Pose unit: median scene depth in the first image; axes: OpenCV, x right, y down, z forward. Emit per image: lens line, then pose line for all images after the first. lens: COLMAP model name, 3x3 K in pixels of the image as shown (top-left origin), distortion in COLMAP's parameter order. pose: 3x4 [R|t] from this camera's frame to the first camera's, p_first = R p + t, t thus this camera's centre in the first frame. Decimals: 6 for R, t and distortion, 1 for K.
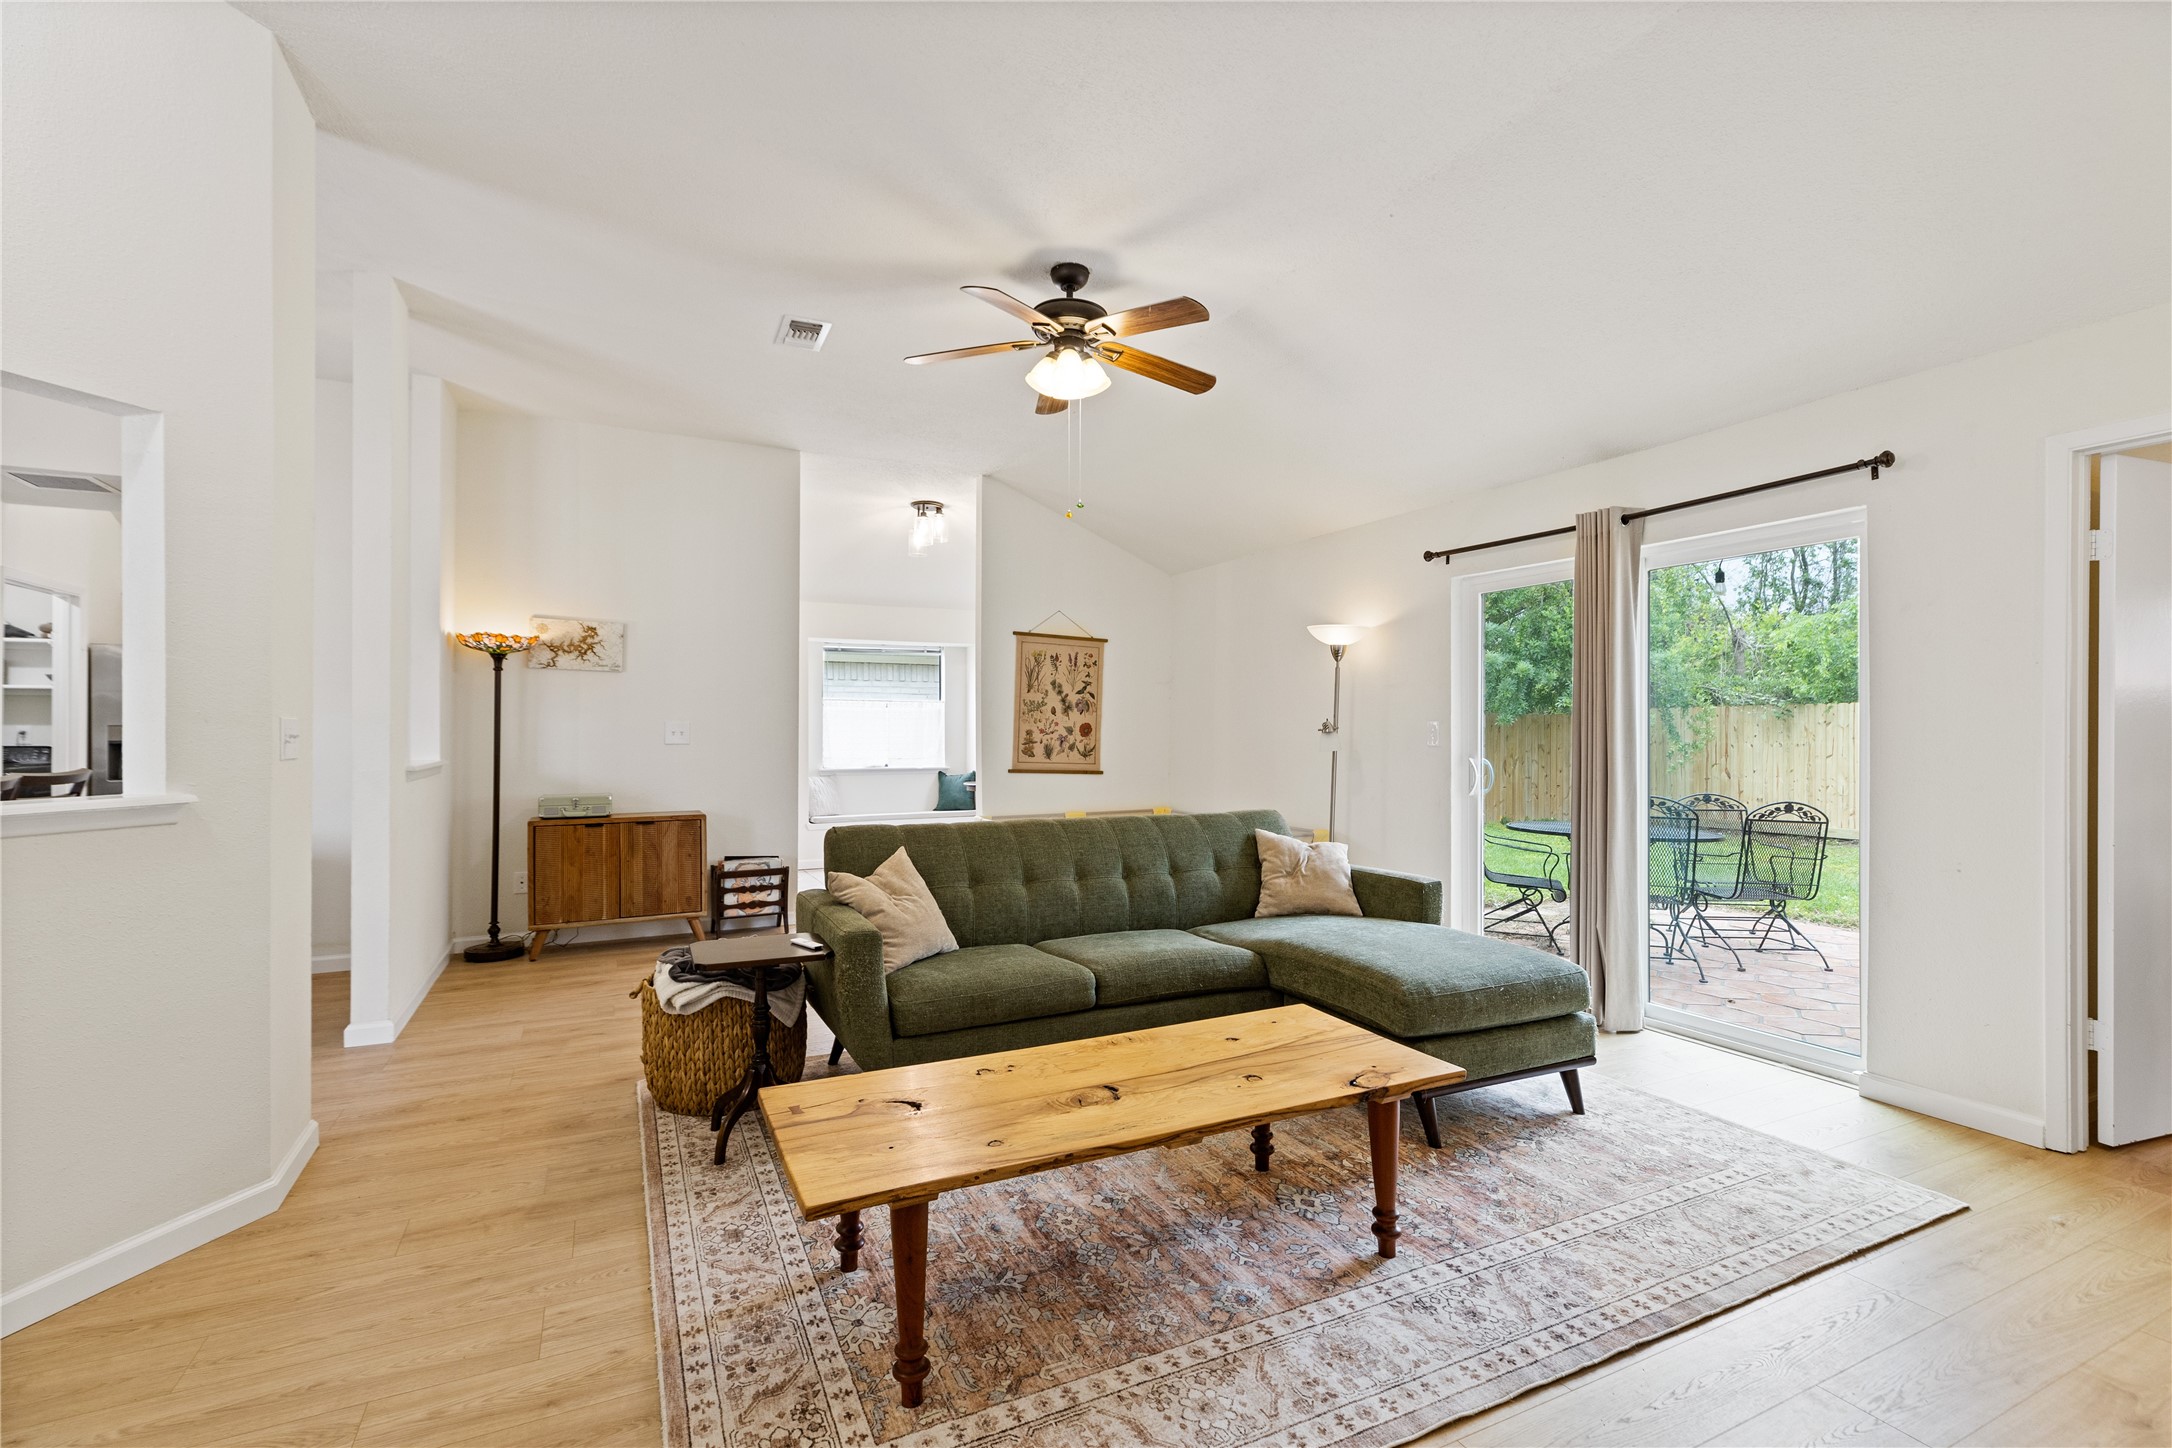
lens RADIAL K [[979.8, 0, 1087.6], [0, 979.8, 725.0], [0, 0, 1]] dist [0.006400, -0.001644]
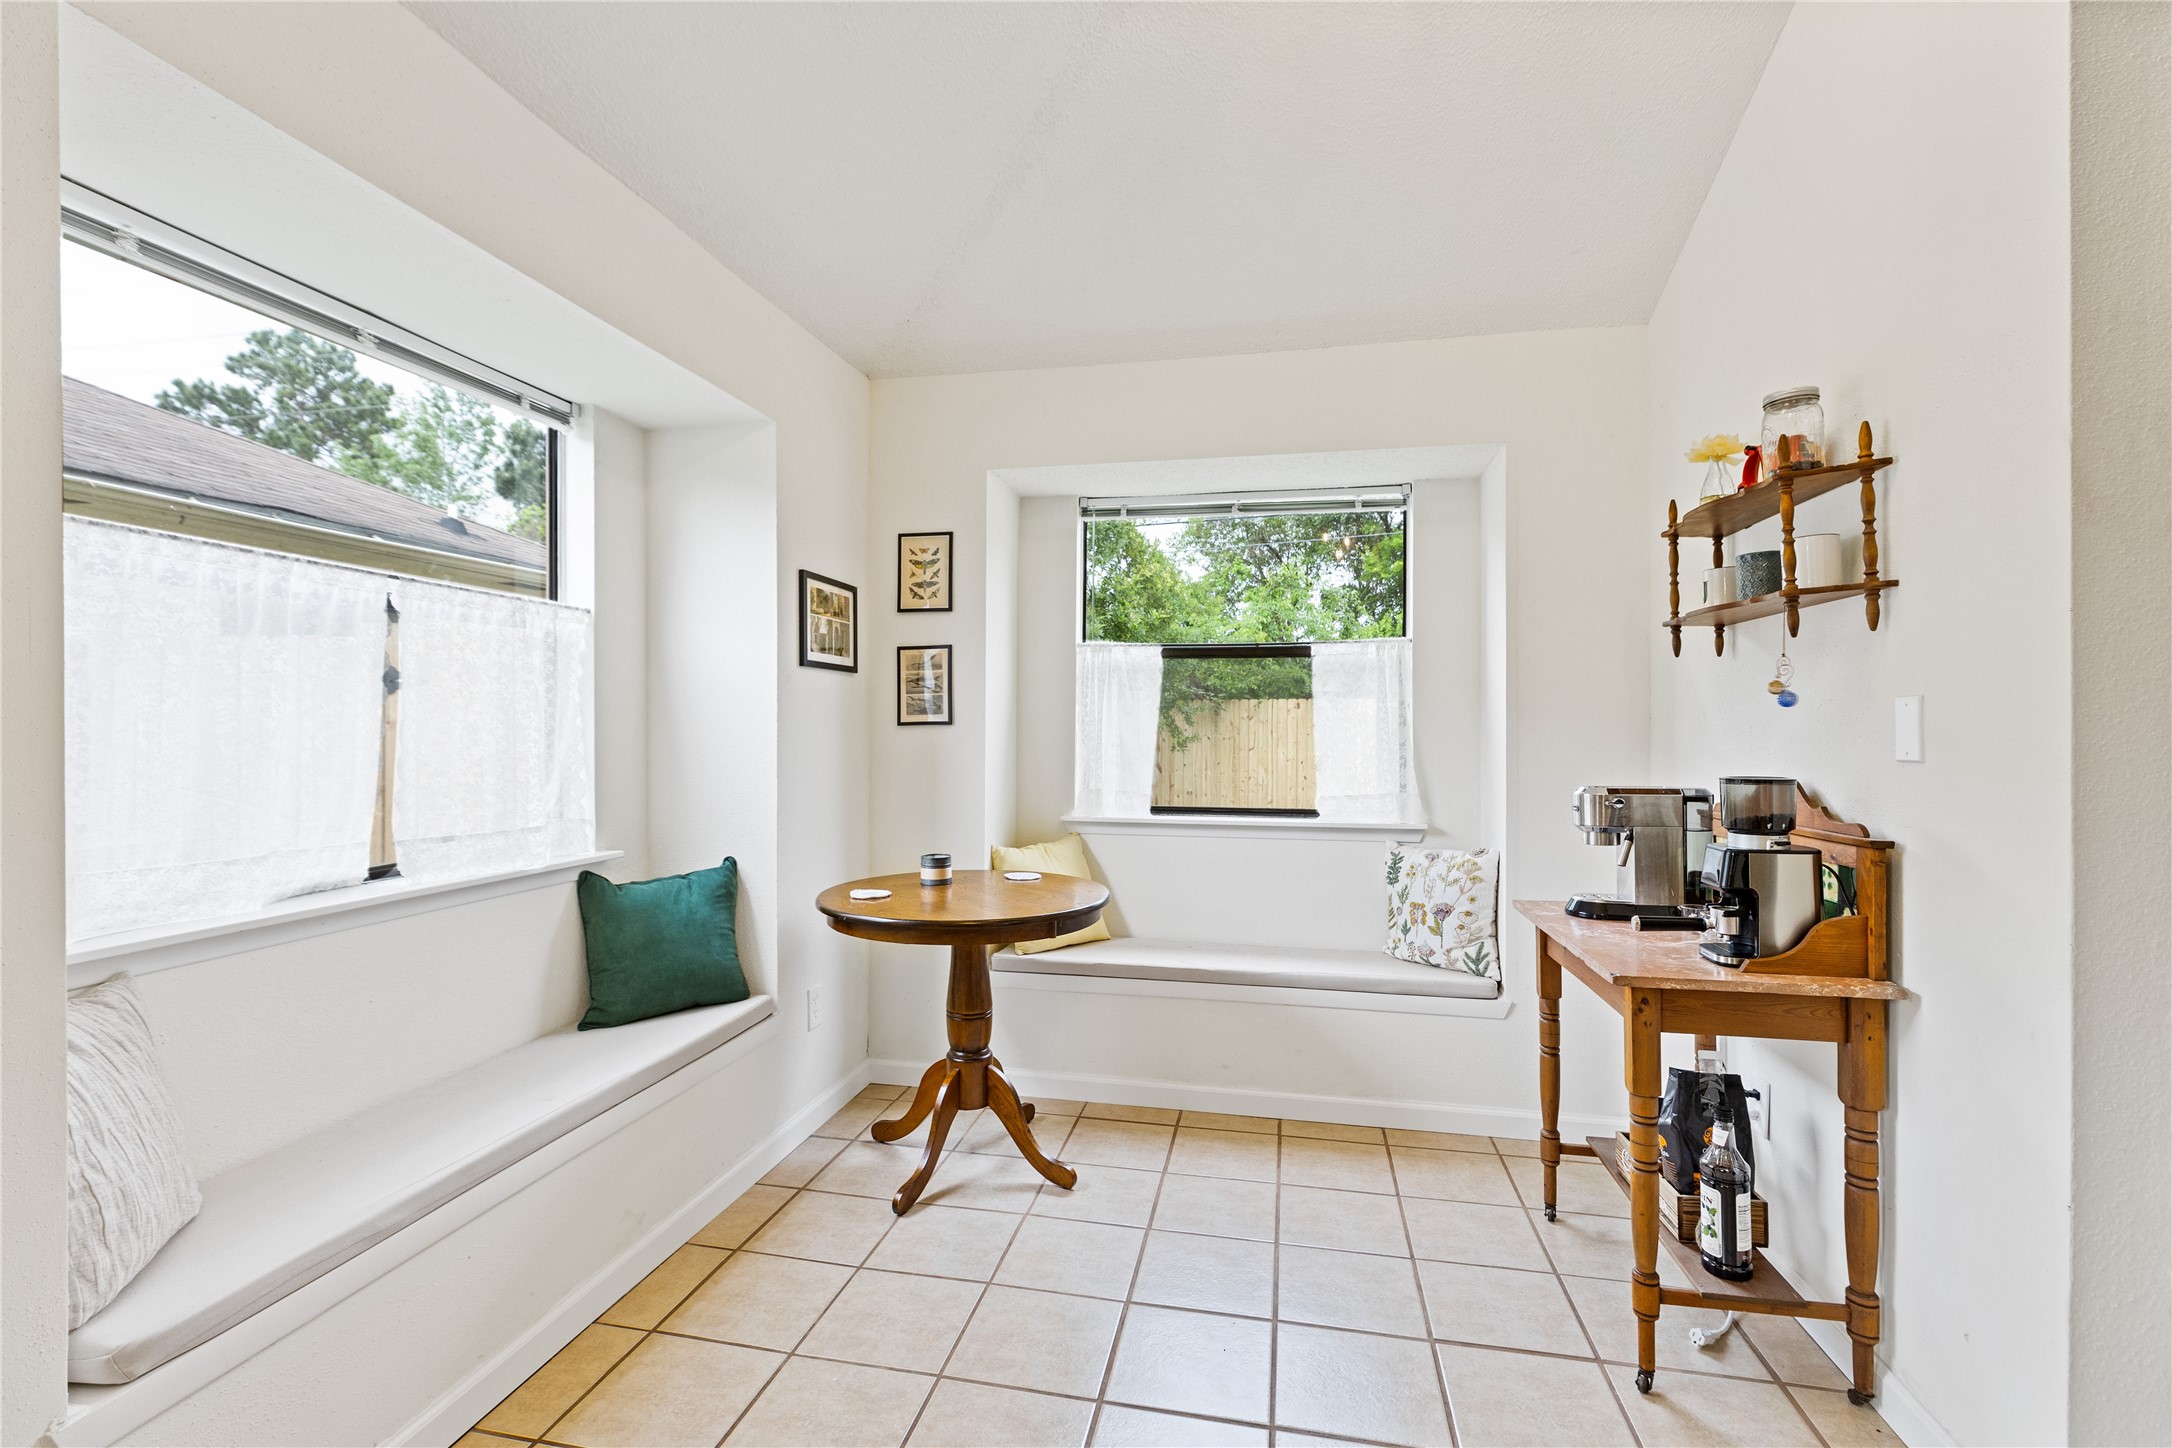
lens RADIAL K [[979.8, 0, 1083.3], [0, 979.8, 719.7], [0, 0, 1]] dist [0.006400, -0.001644]
pose [[0.616022, 0.002891, 0.787723, -0.277988], [-0.000316, 0.999994, -0.003422, 0.005914], [-0.787729, 0.001859, 0.616020, 0.725581]]
